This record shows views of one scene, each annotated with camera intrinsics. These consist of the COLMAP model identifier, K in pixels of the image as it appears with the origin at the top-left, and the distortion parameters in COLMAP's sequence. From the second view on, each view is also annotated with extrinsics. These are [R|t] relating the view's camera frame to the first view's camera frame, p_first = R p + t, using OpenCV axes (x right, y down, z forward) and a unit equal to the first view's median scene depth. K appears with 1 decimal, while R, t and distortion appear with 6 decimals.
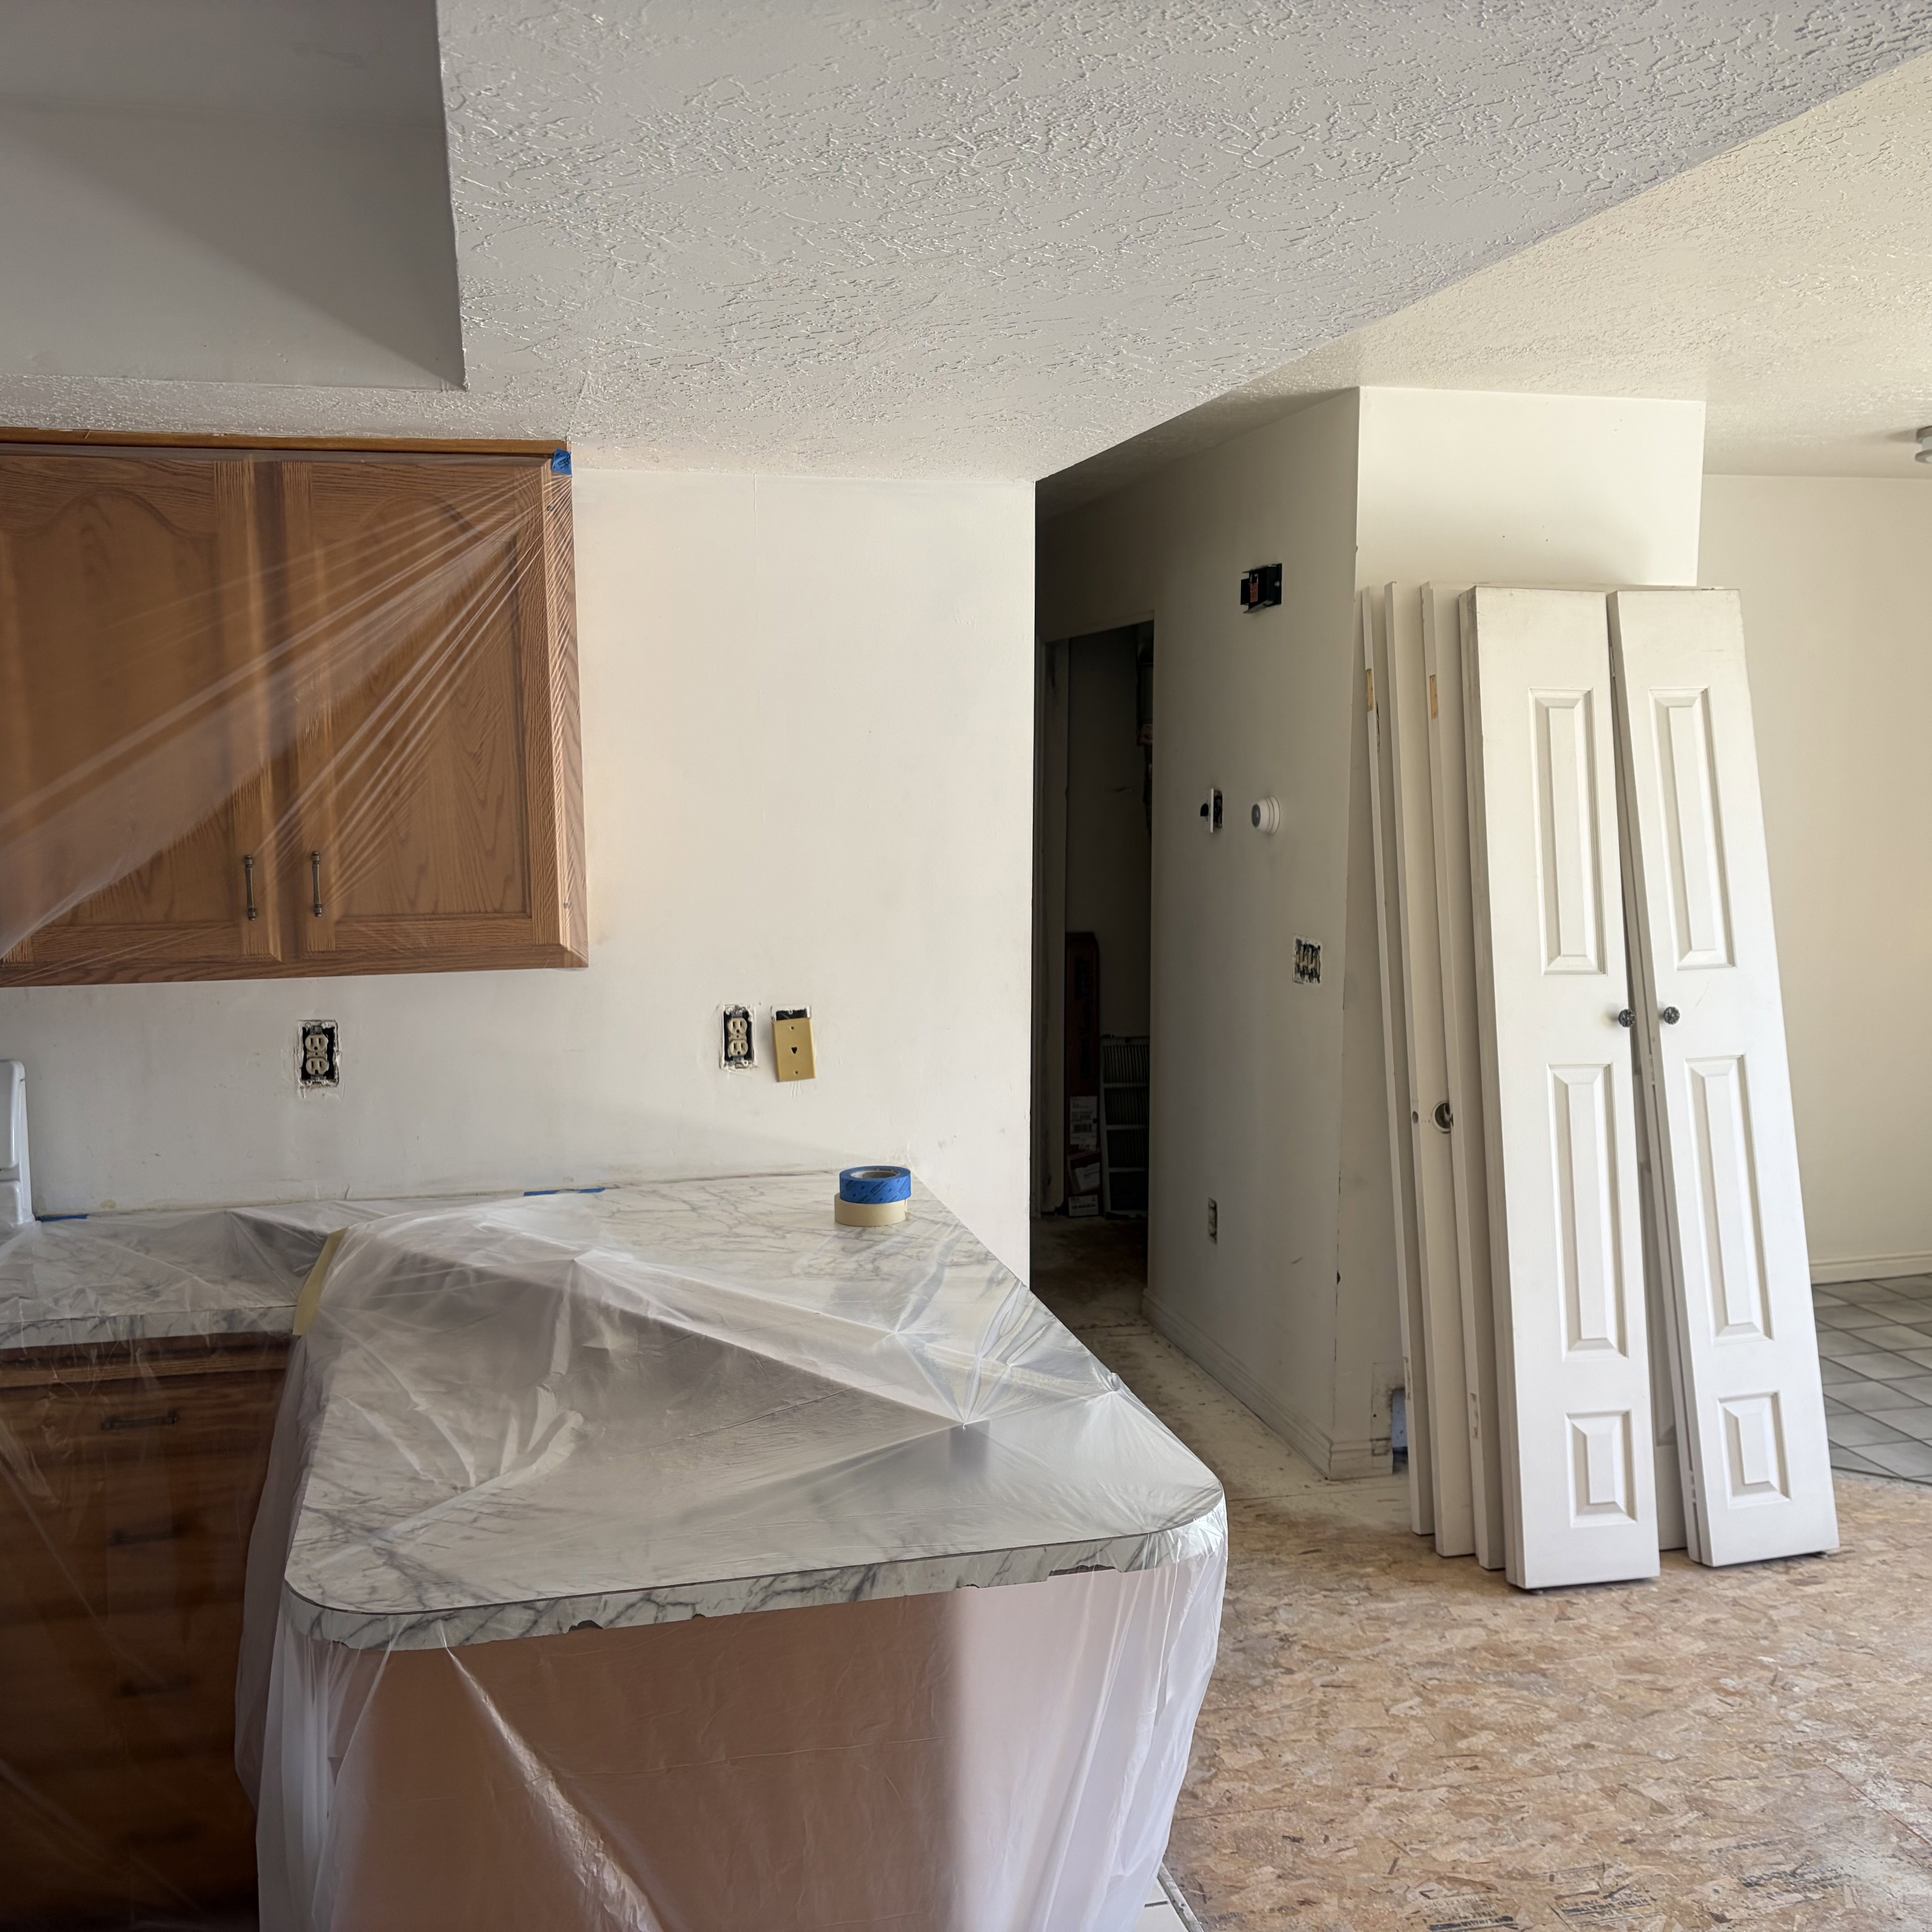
lens RADIAL K [[1953.8, 0, 965.4], [0, 1953.8, 961.3], [0, 0, 1]] dist [0.001412, 0.030931]
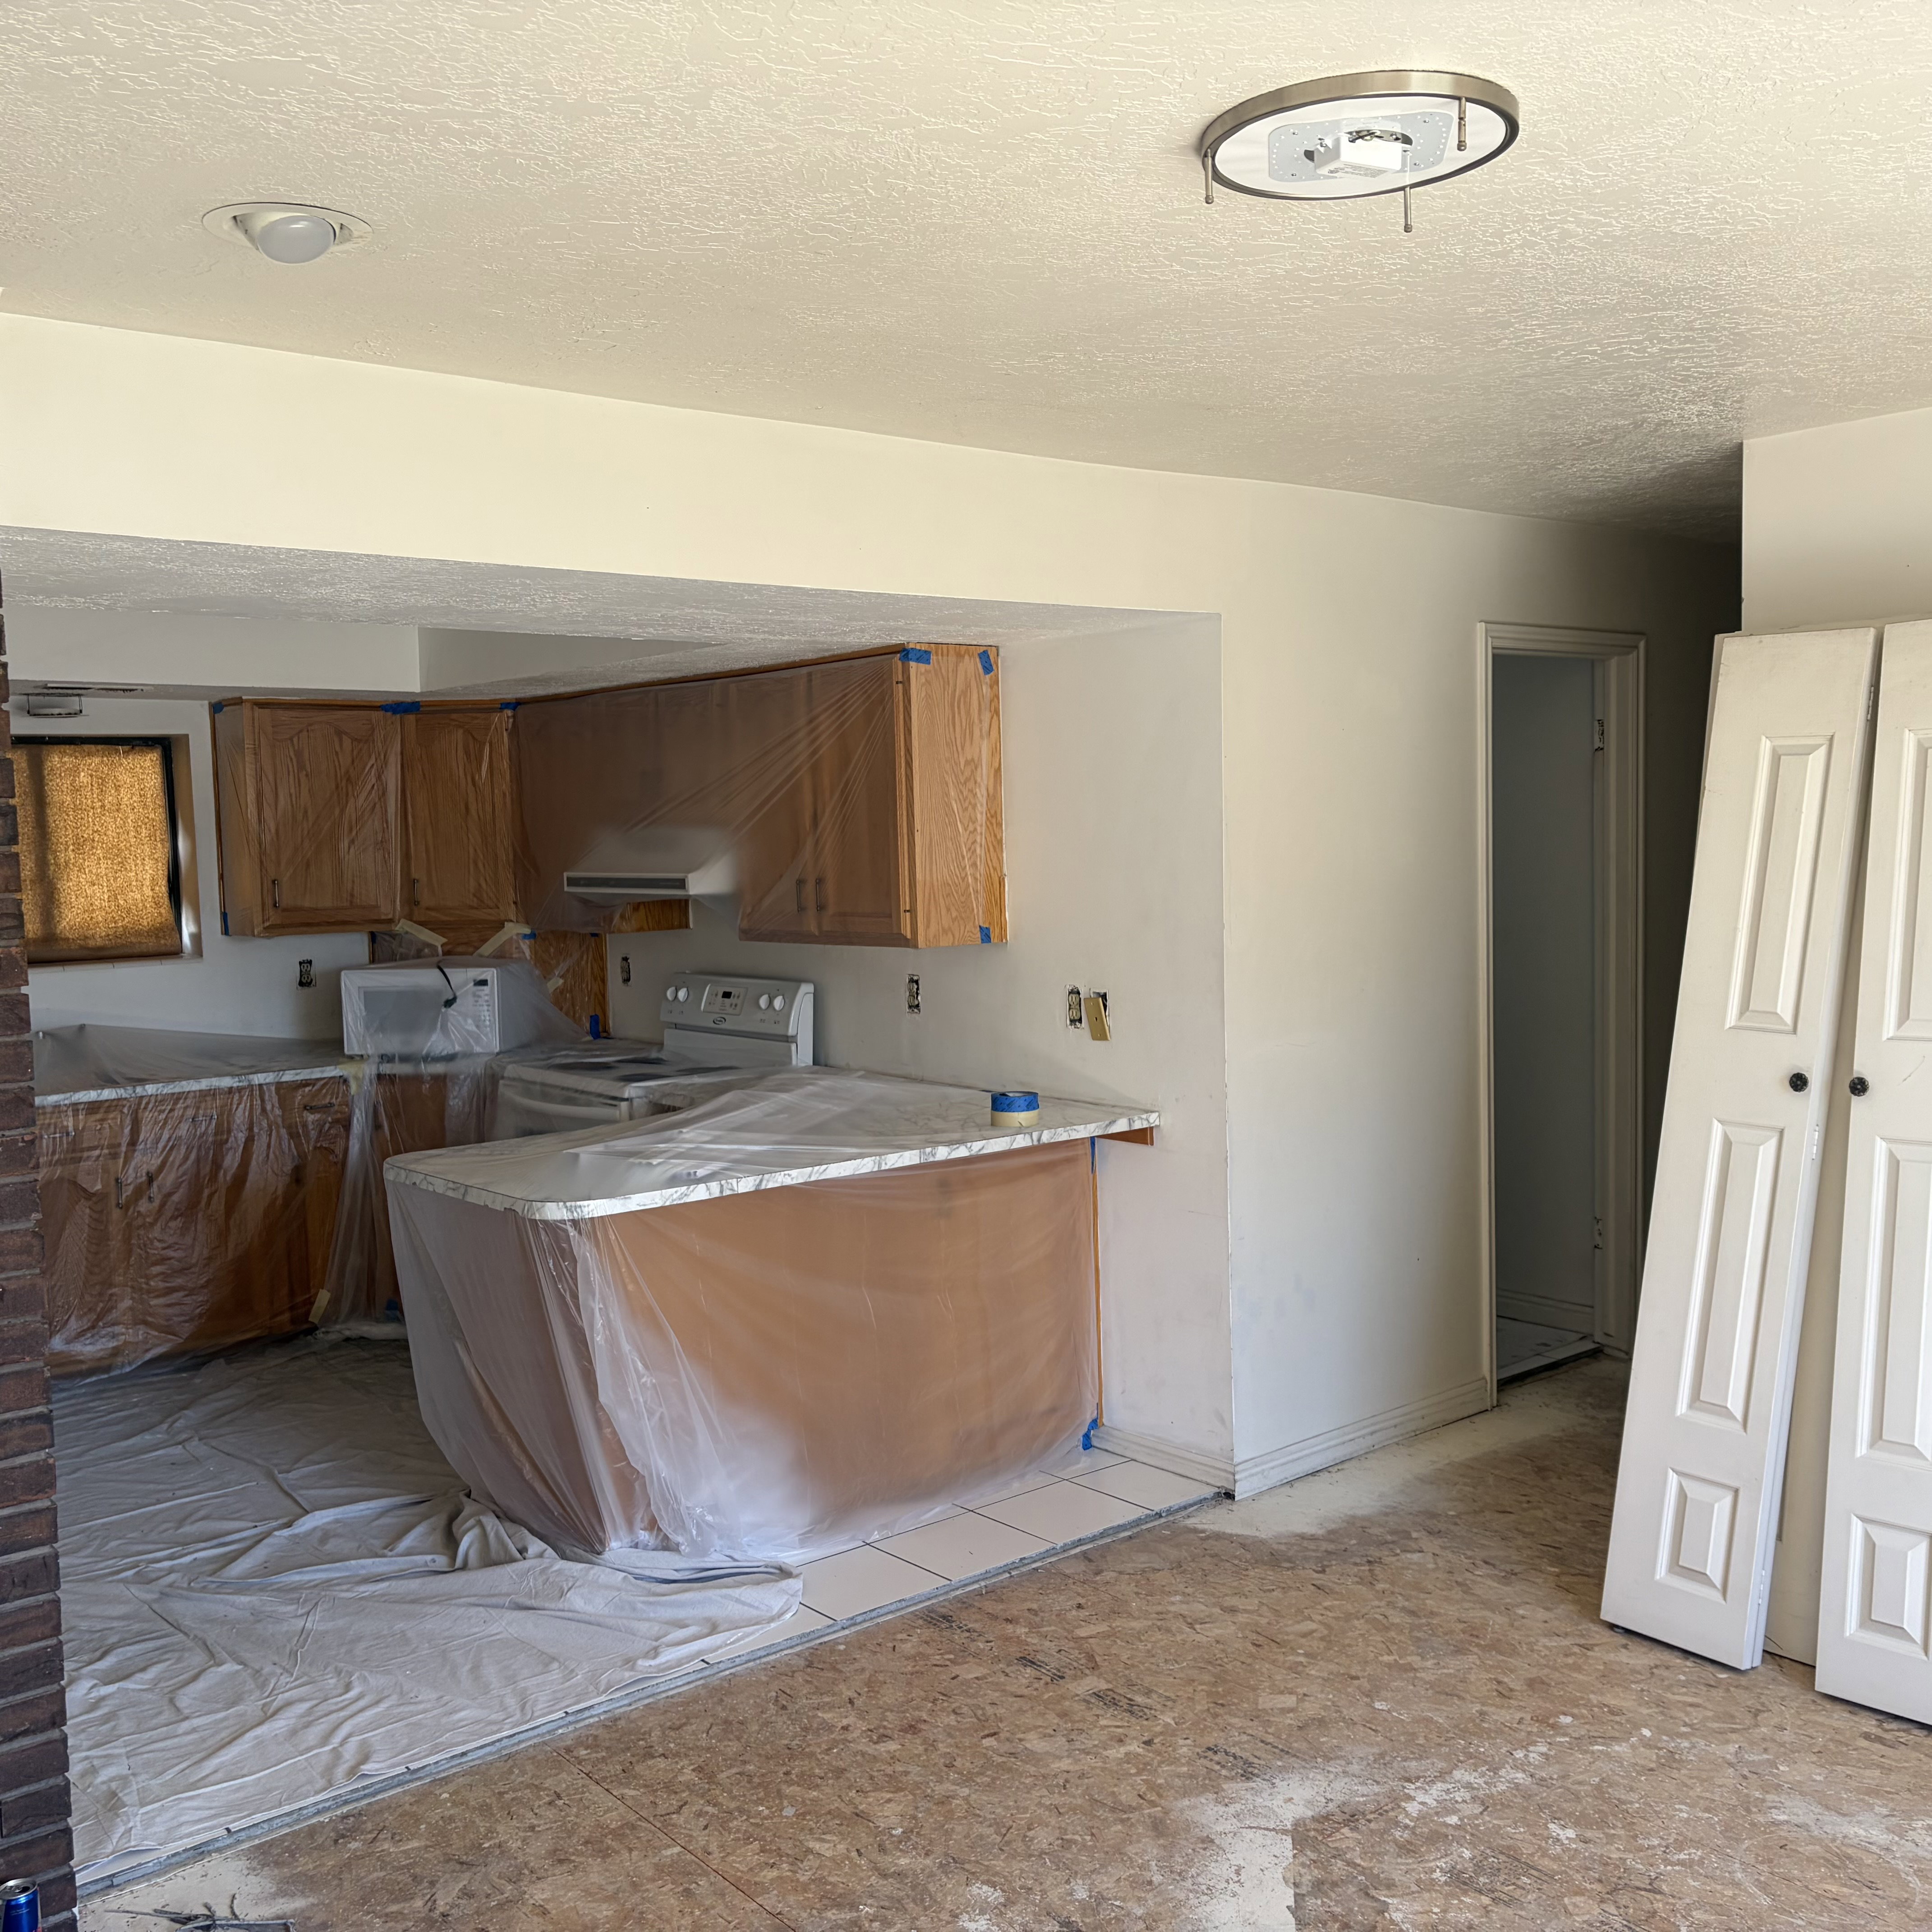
lens RADIAL K [[1959.5, 0, 963.6], [0, 1959.5, 935.8], [0, 0, 1]] dist [0.006668, 0.014475]
pose [[0.440760, 0.043556, -0.896568, 1.057859], [-0.071793, 0.997333, 0.013158, -0.026053], [0.894750, 0.058568, 0.442711, 0.227779]]
